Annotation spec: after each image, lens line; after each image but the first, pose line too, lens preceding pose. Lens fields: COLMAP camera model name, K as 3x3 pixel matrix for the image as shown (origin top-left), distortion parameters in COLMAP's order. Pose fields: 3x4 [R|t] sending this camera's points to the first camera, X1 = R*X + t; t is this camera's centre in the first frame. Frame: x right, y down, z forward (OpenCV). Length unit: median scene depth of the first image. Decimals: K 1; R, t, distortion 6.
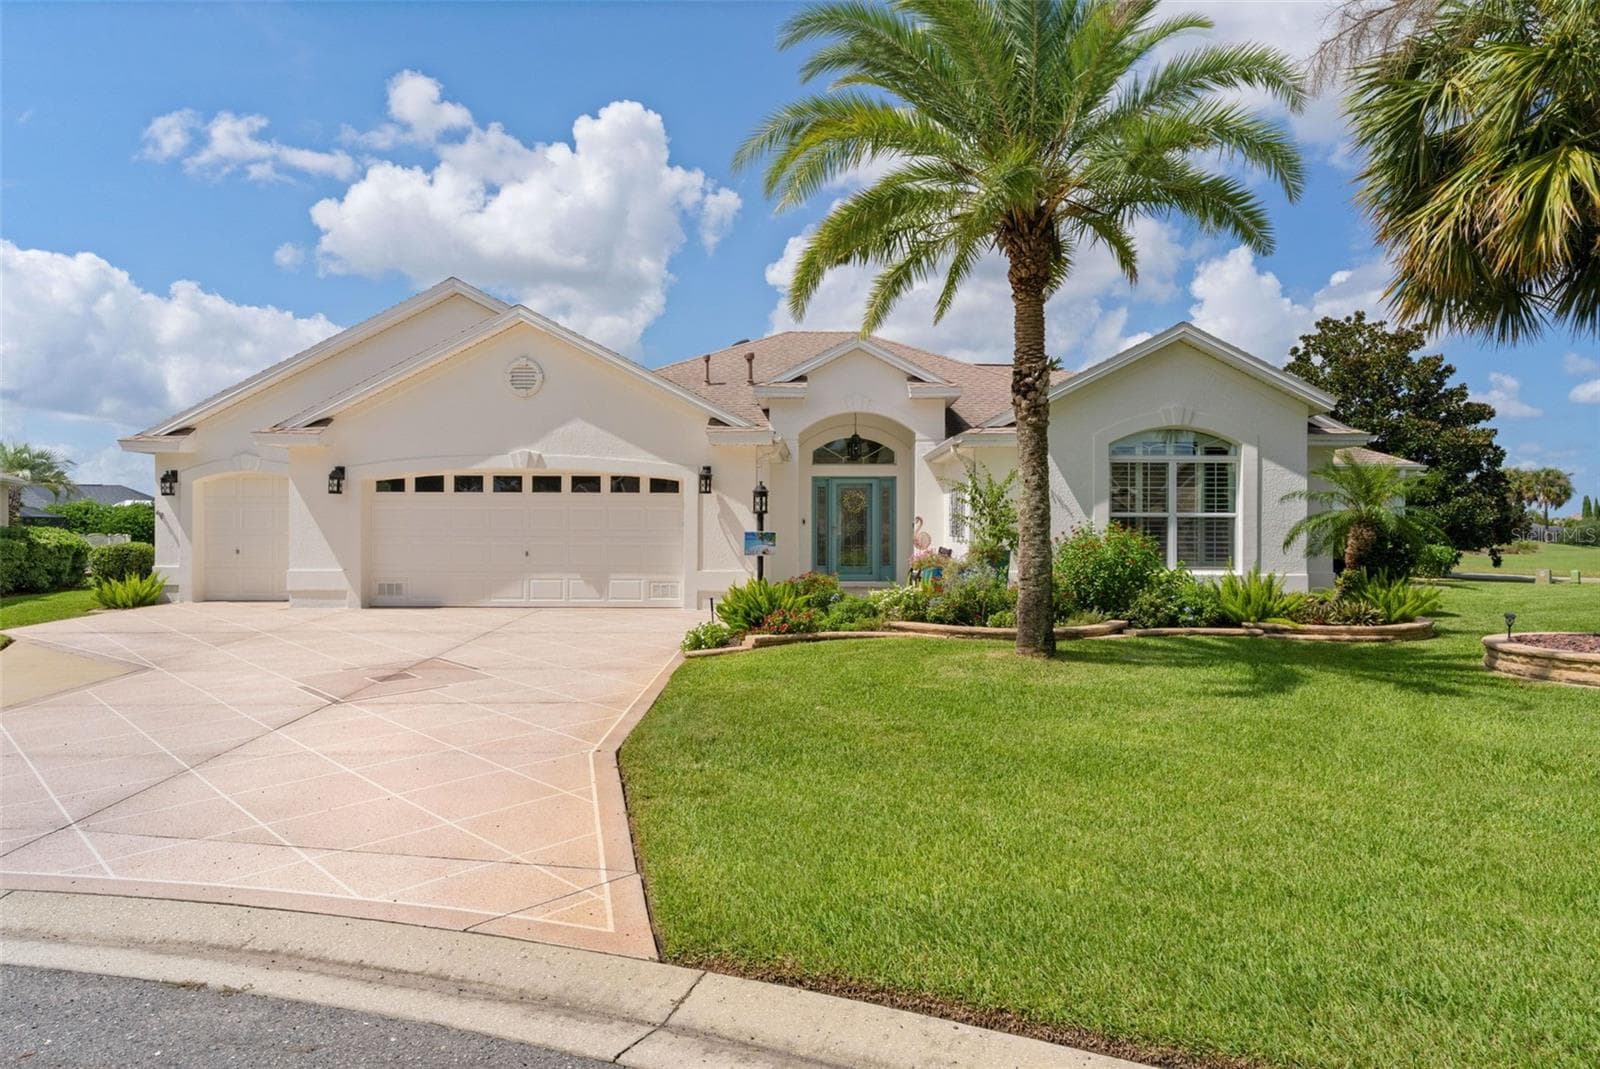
lens RADIAL K [[1003.9, 0, 804.4], [0, 1003.9, 525.0], [0, 0, 1]] dist [-0.003380, 0.002347]
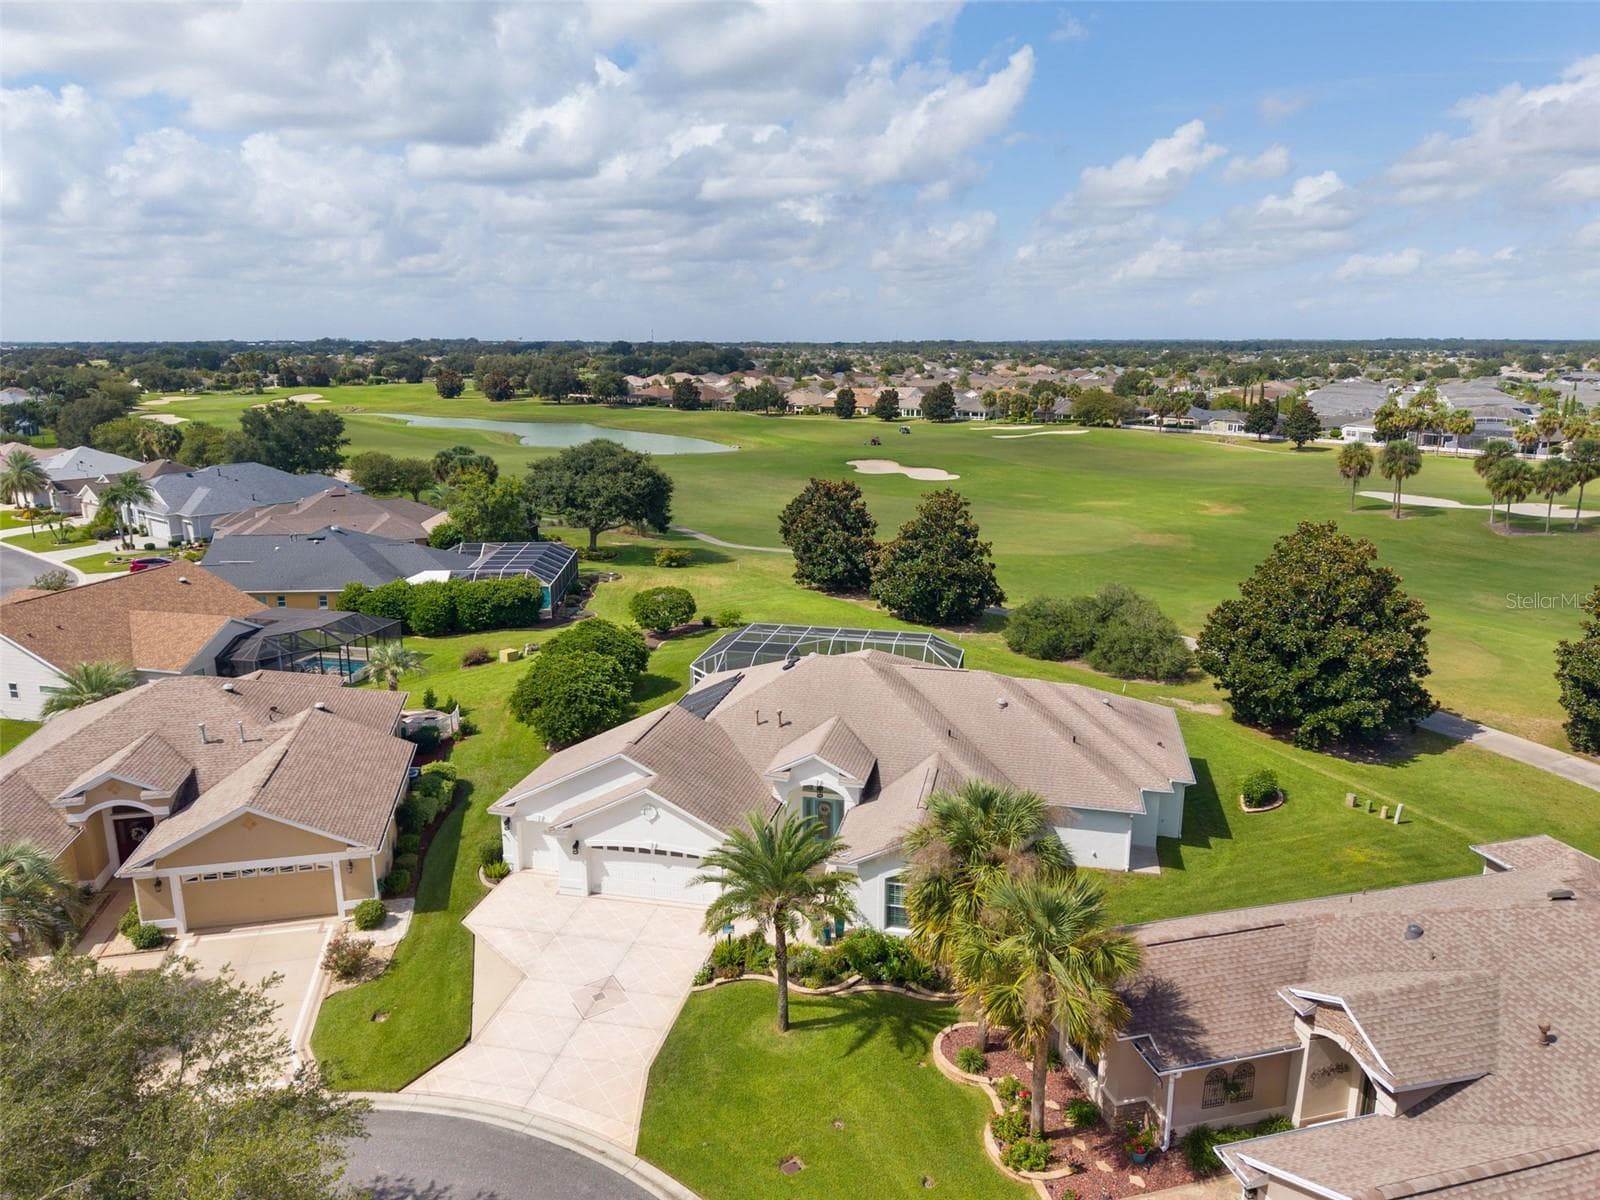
lens RADIAL K [[1078.0, 0, 804.3], [0, 1078.0, 603.4], [0, 0, 1]] dist [0.036419, -0.041603]
pose [[0.976402, 0.046727, -0.210843, 0.618910], [0.005052, 0.971102, 0.238613, -1.300309], [0.215900, -0.234047, 0.947950, -1.267277]]
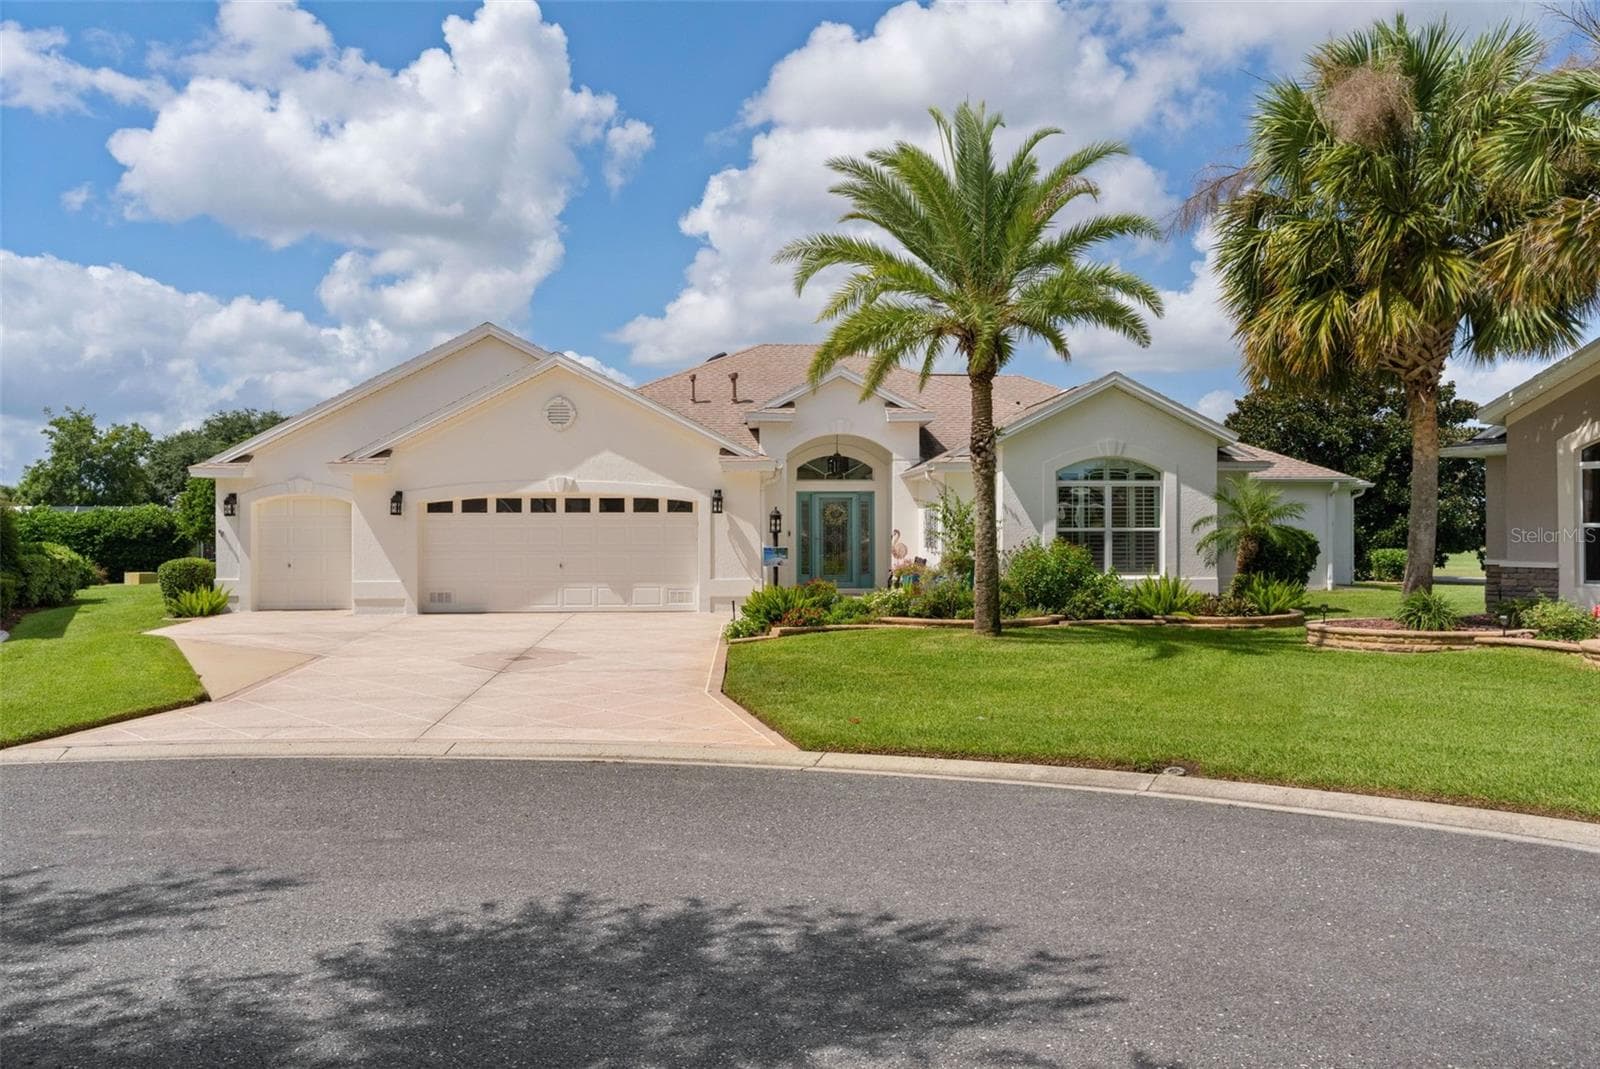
lens RADIAL K [[1253.2, 0, 800.0], [0, 1253.2, 534.5], [0, 0, 1]] dist [-0.003824, -0.001659]
pose [[0.998750, -0.006458, 0.049558, -0.079438], [0.006070, 0.999950, 0.007987, -0.018694], [-0.049607, -0.007676, 0.998739, -0.491964]]
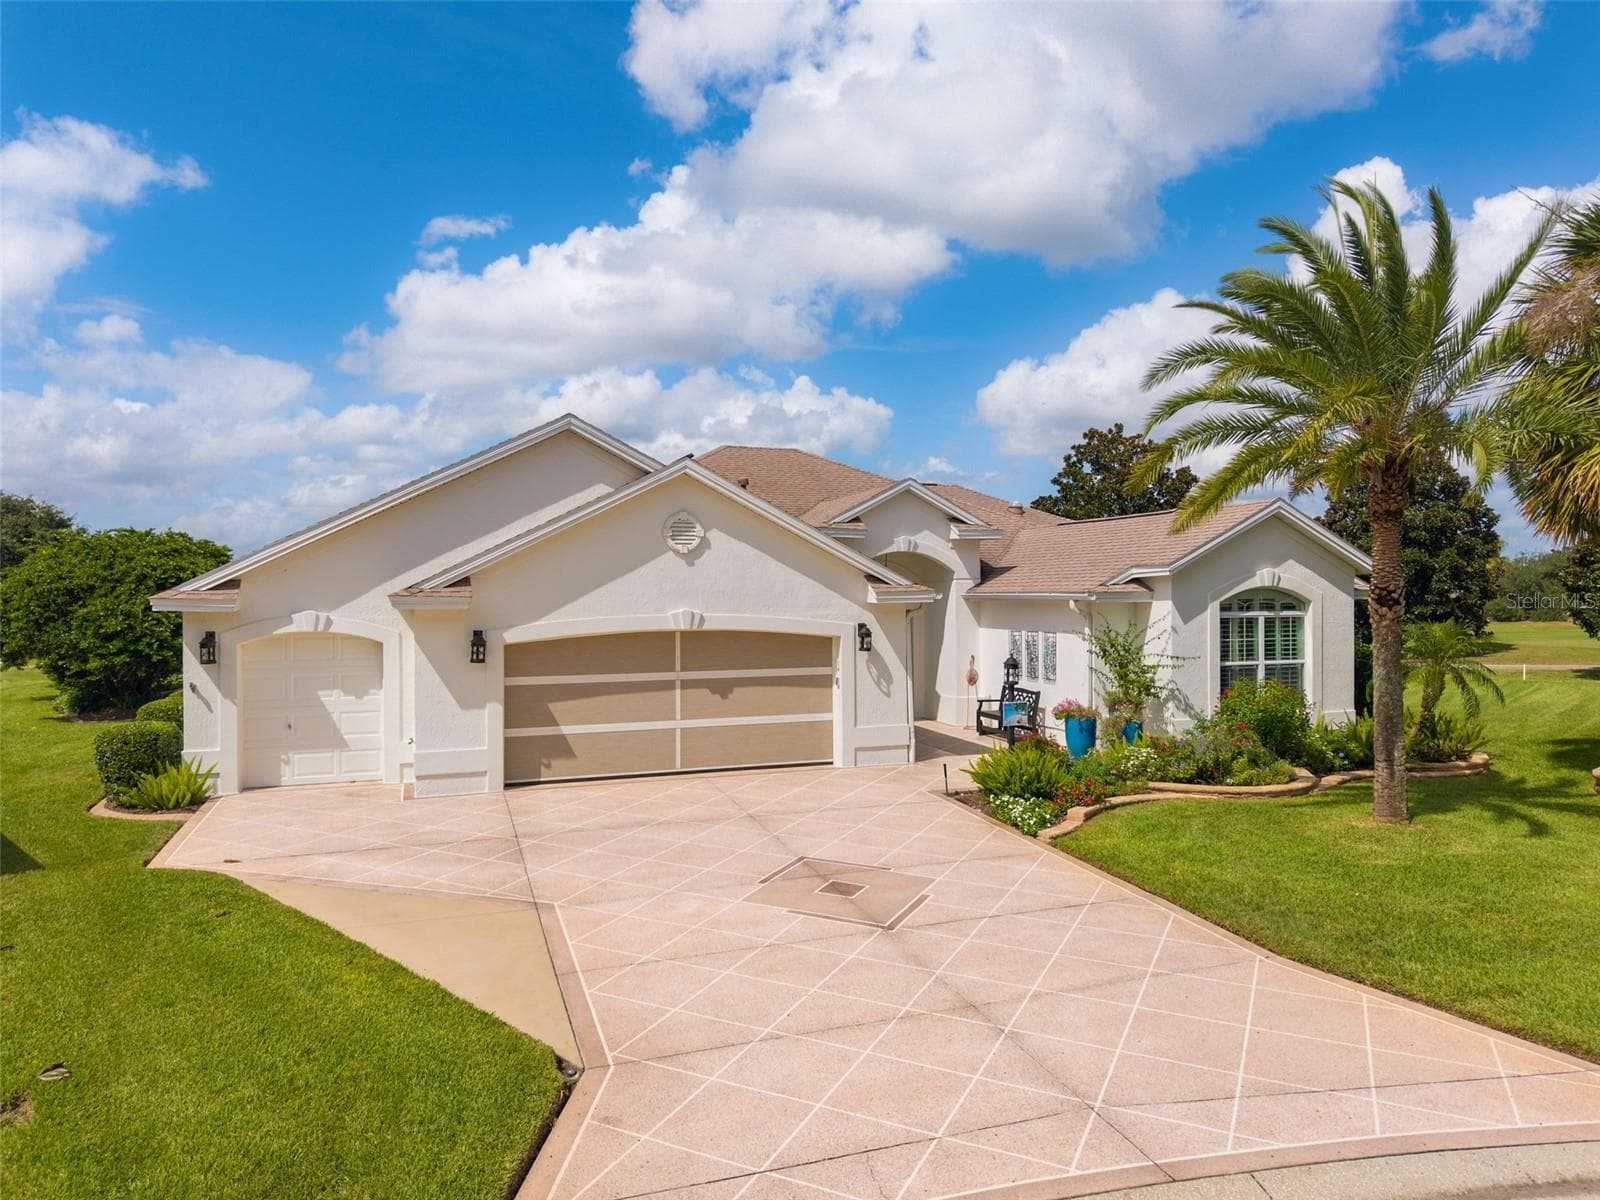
lens RADIAL K [[1078.0, 0, 804.3], [0, 1078.0, 603.4], [0, 0, 1]] dist [0.036419, -0.041603]
pose [[0.938924, -0.011401, 0.343936, -0.556922], [0.007854, 0.999901, 0.011703, -0.097563], [-0.344035, -0.008287, 0.938920, 0.011707]]
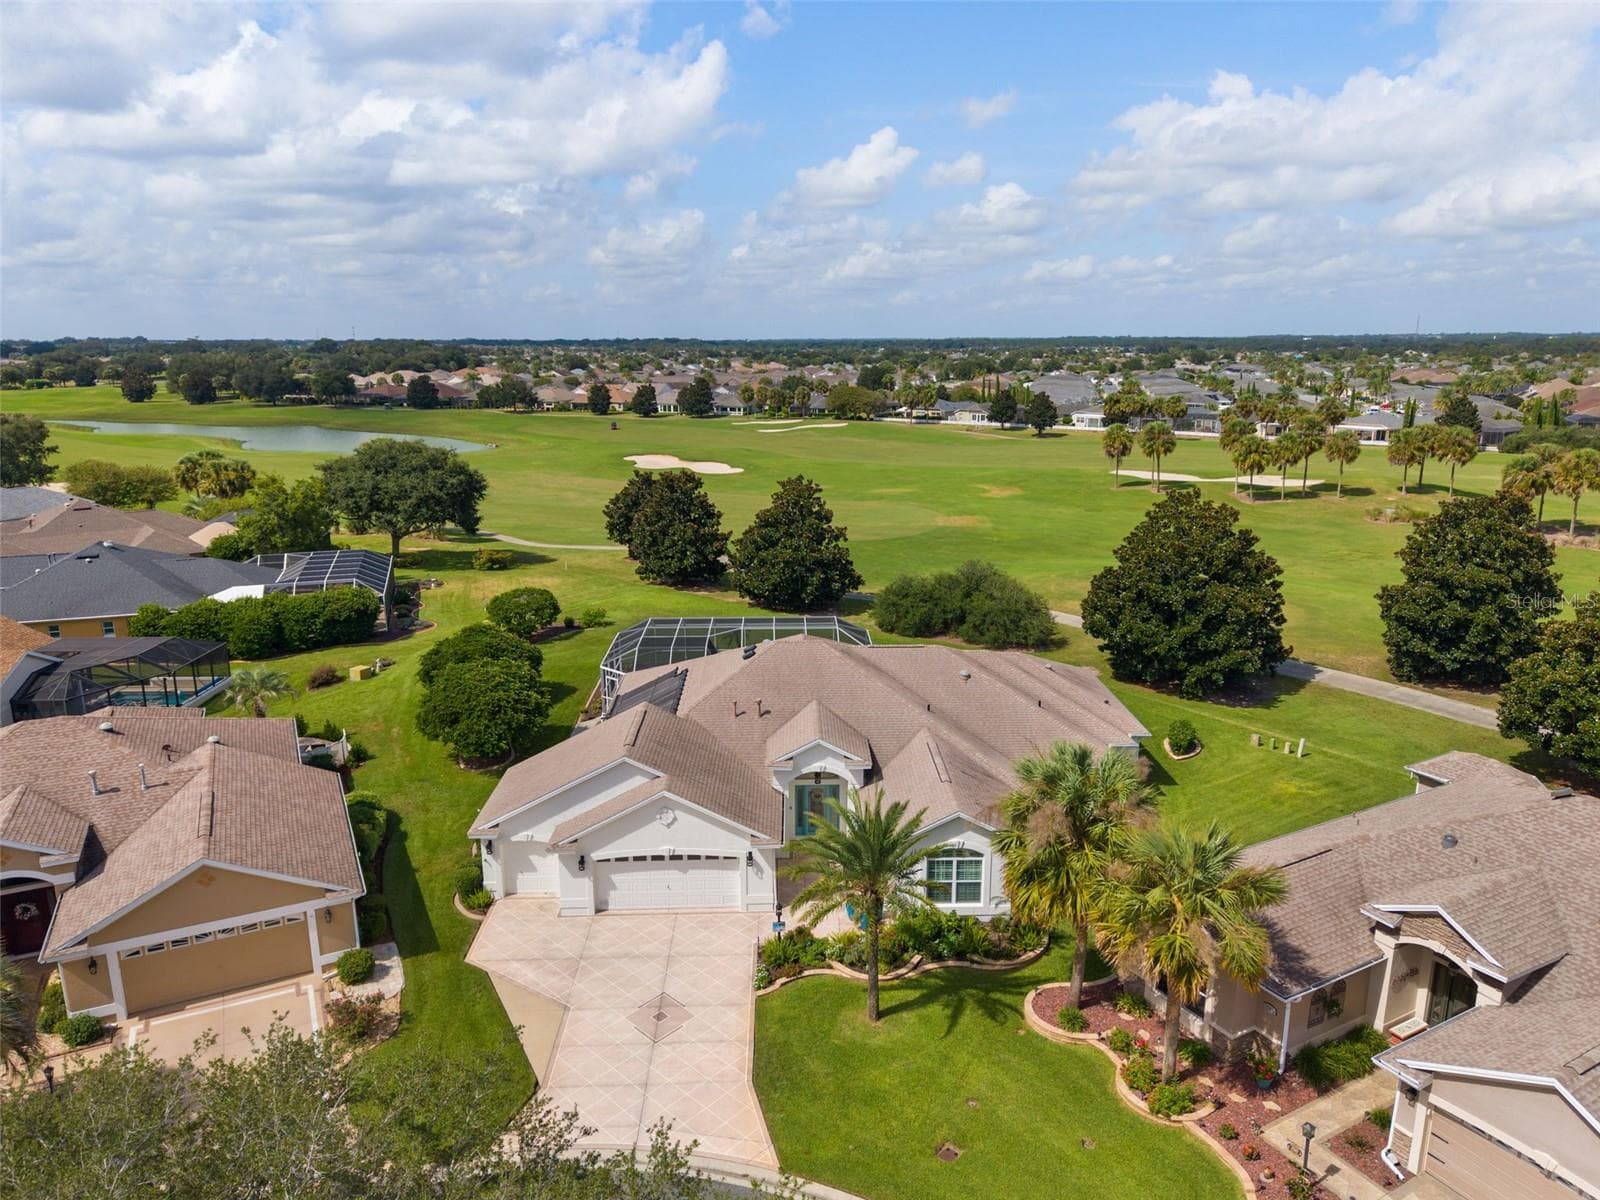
lens RADIAL K [[1078.0, 0, 804.3], [0, 1078.0, 603.4], [0, 0, 1]] dist [0.036419, -0.041603]
pose [[0.999455, -0.014119, 0.029846, -0.043607], [0.006497, 0.970389, 0.241462, -1.242158], [-0.032371, -0.241136, 0.969951, -1.256063]]
